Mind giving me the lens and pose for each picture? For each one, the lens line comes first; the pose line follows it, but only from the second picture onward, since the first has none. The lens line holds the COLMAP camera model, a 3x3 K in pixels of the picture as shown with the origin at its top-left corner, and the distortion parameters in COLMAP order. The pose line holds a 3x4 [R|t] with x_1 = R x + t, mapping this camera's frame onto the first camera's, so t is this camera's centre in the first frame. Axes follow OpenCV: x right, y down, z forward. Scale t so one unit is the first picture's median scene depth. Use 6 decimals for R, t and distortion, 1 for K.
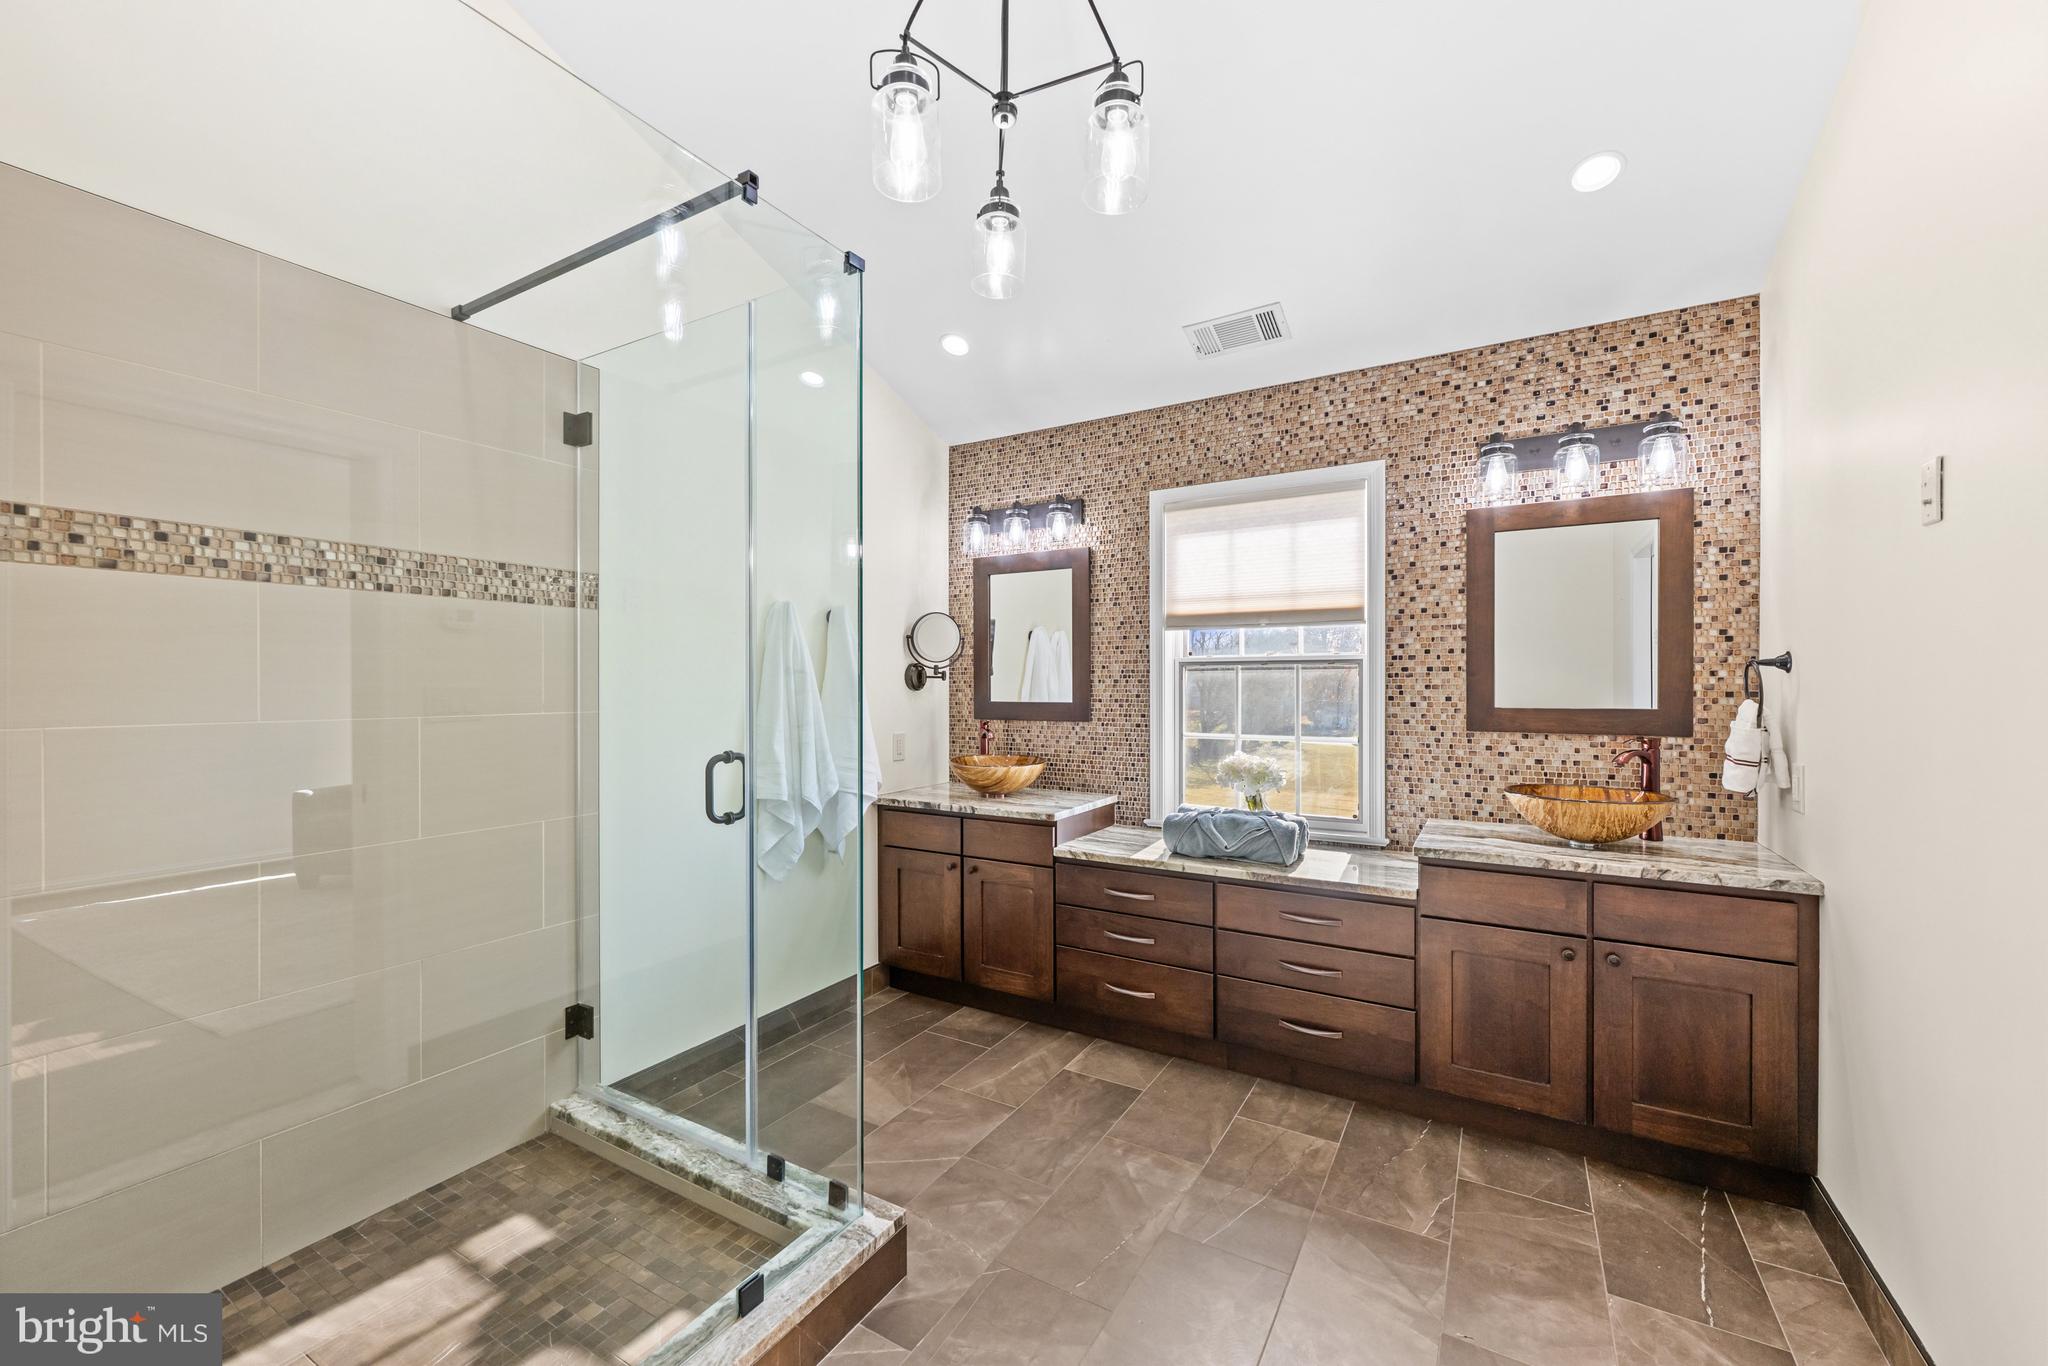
lens RADIAL K [[821.9, 0, 1032.4], [0, 821.9, 689.4], [0, 0, 1]] dist [0.001920, -0.000691]
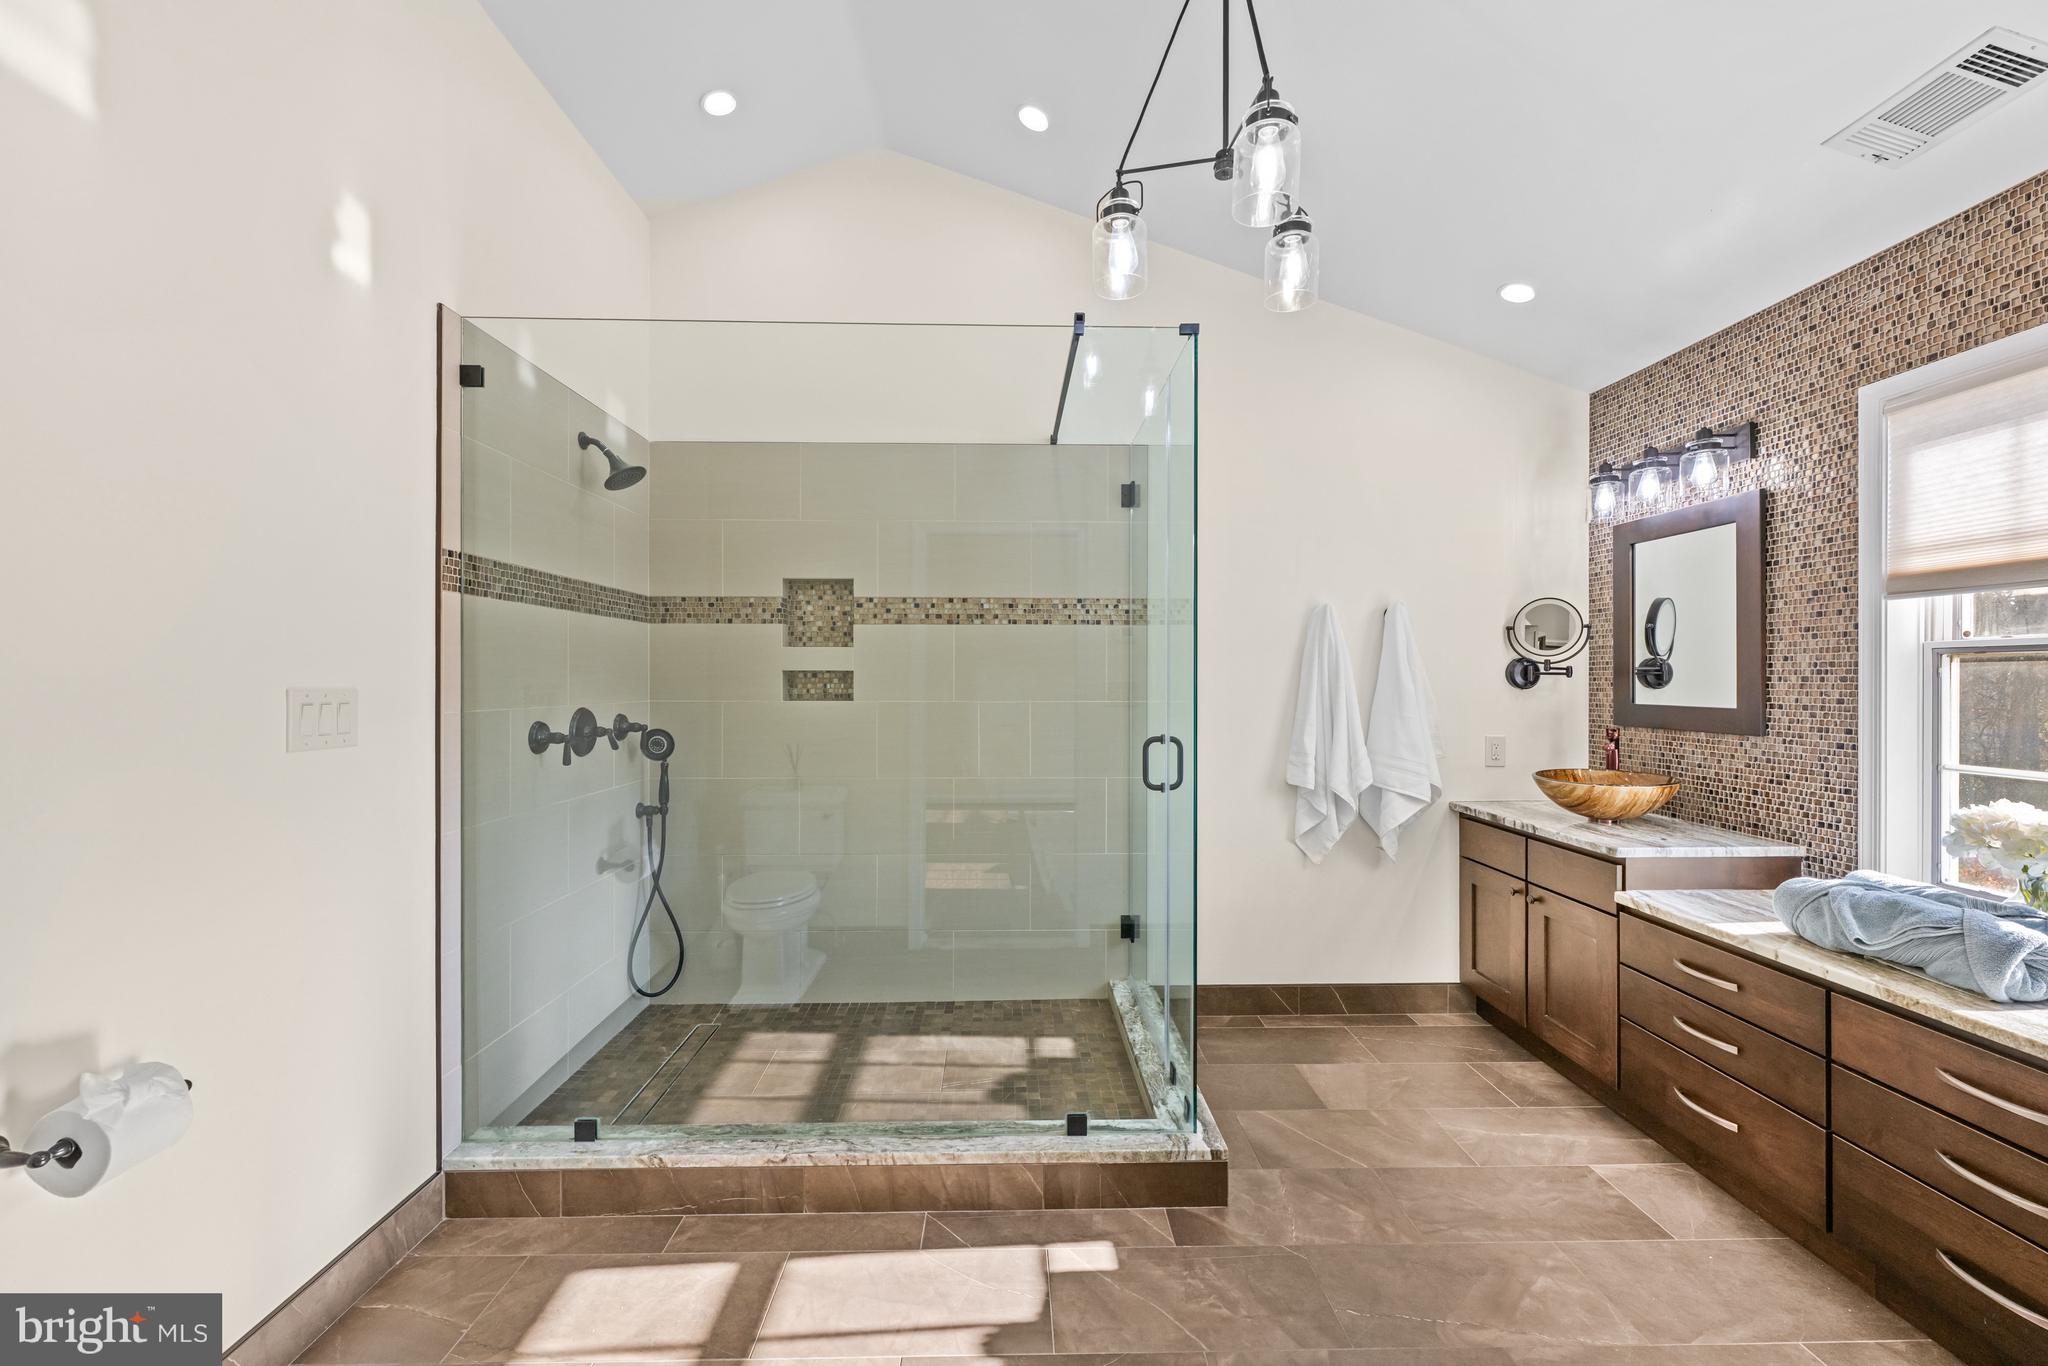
lens RADIAL K [[821.9, 0, 1006.3], [0, 821.9, 680.8], [0, 0, 1]] dist [0.001920, -0.000691]
pose [[0.511656, 0.004205, -0.859180, 0.428918], [-0.007851, 0.999969, 0.000218, -0.004295], [0.859155, 0.006634, 0.511673, 0.103105]]
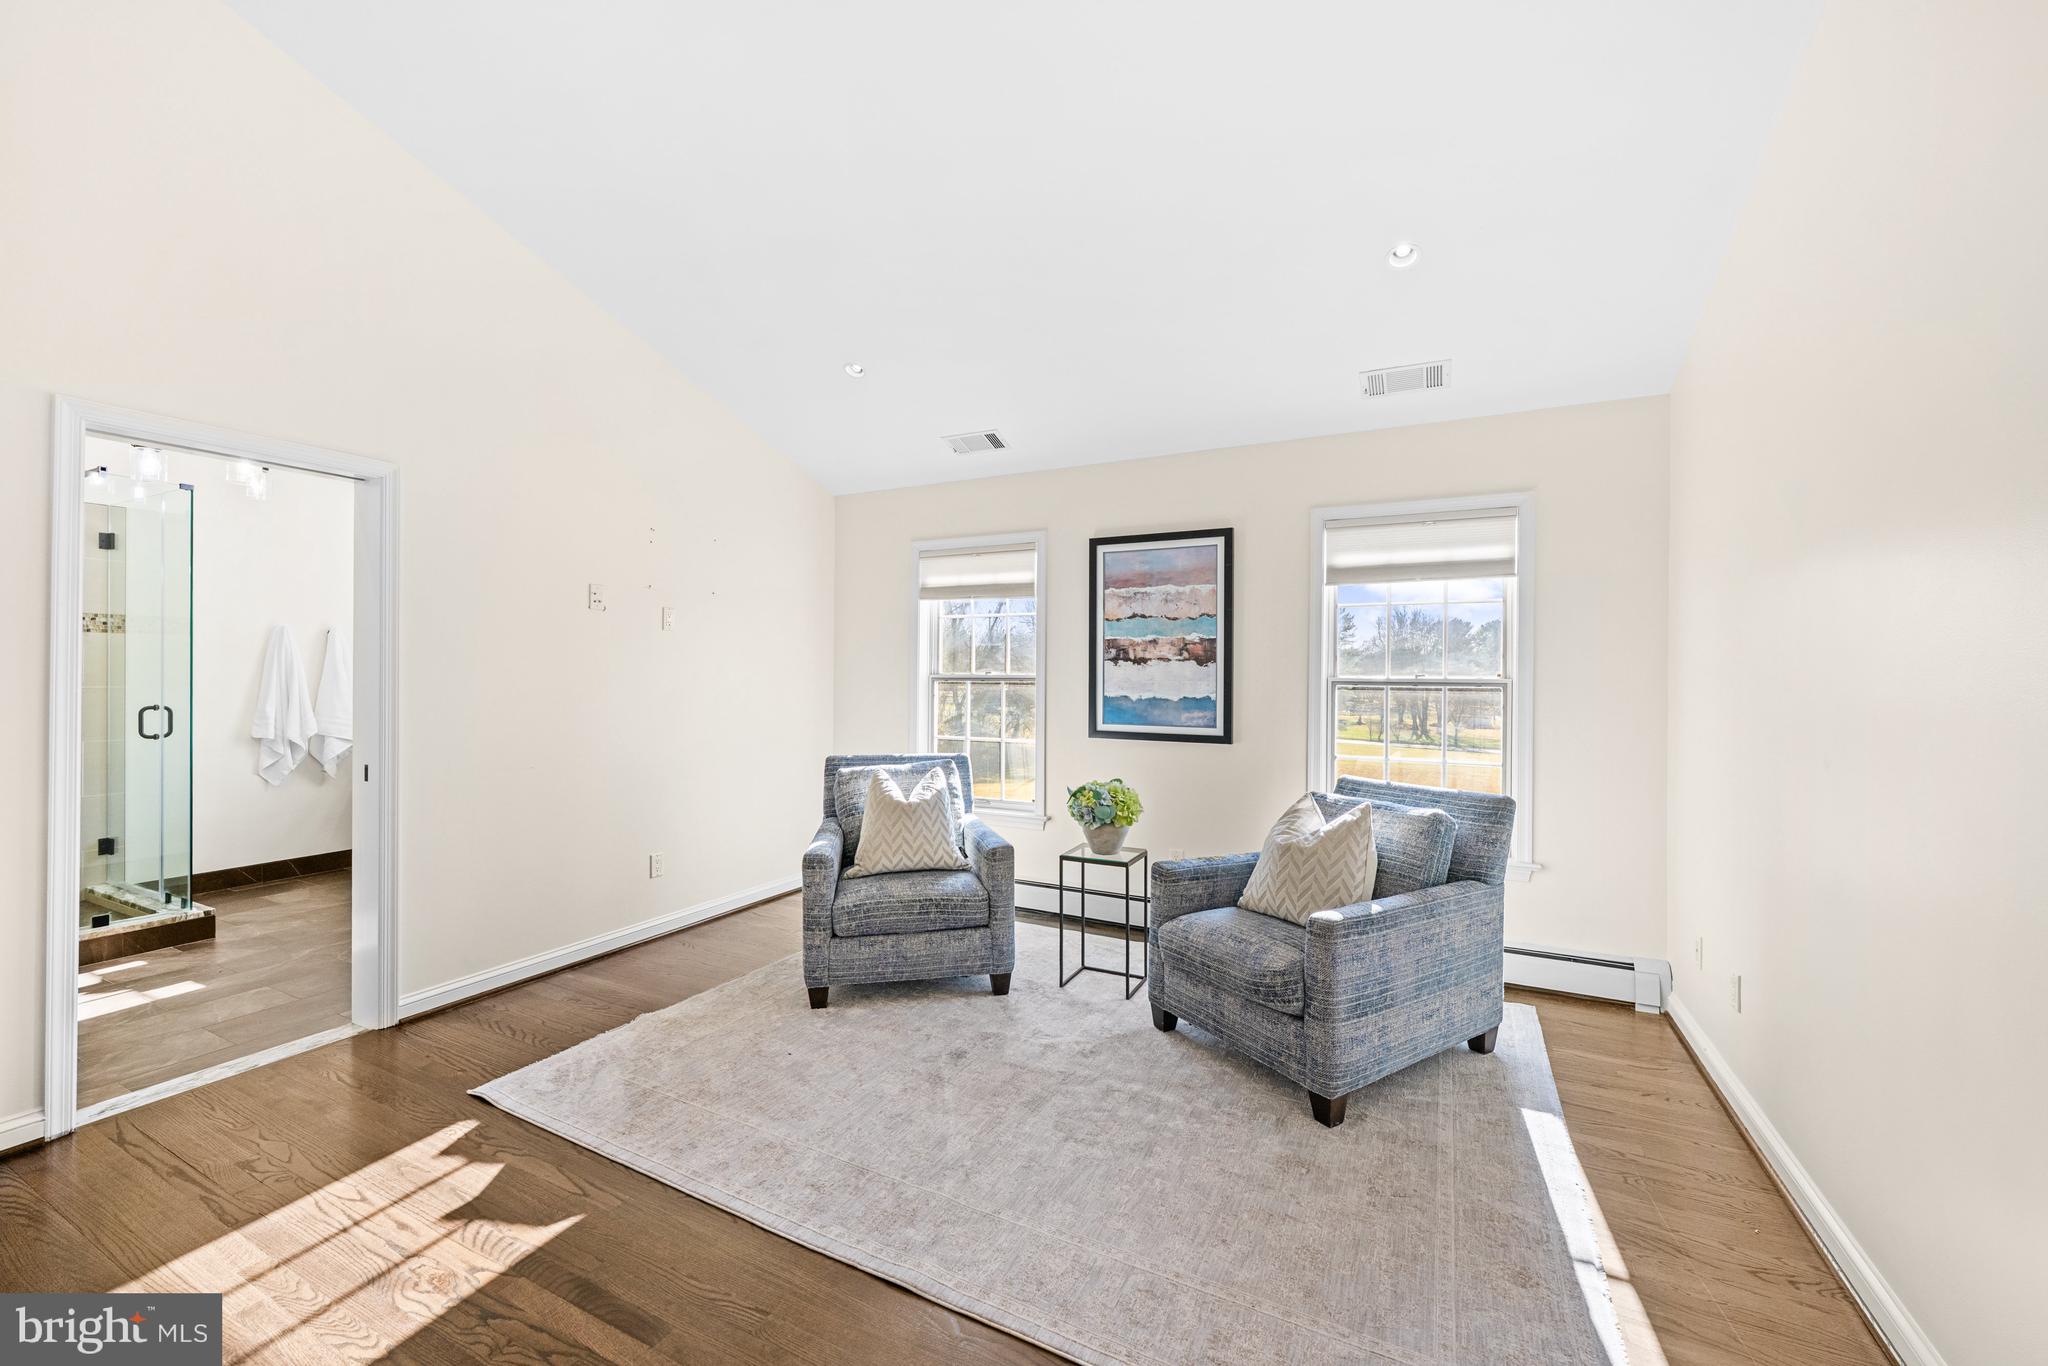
lens RADIAL K [[821.9, 0, 1031.5], [0, 821.9, 677.6], [0, 0, 1]] dist [0.001920, -0.000691]
pose [[0.998174, 0.005782, 0.060130, 1.248290], [-0.005641, 0.999981, -0.002511, -0.001139], [-0.060144, 0.002167, 0.998187, -0.885817]]
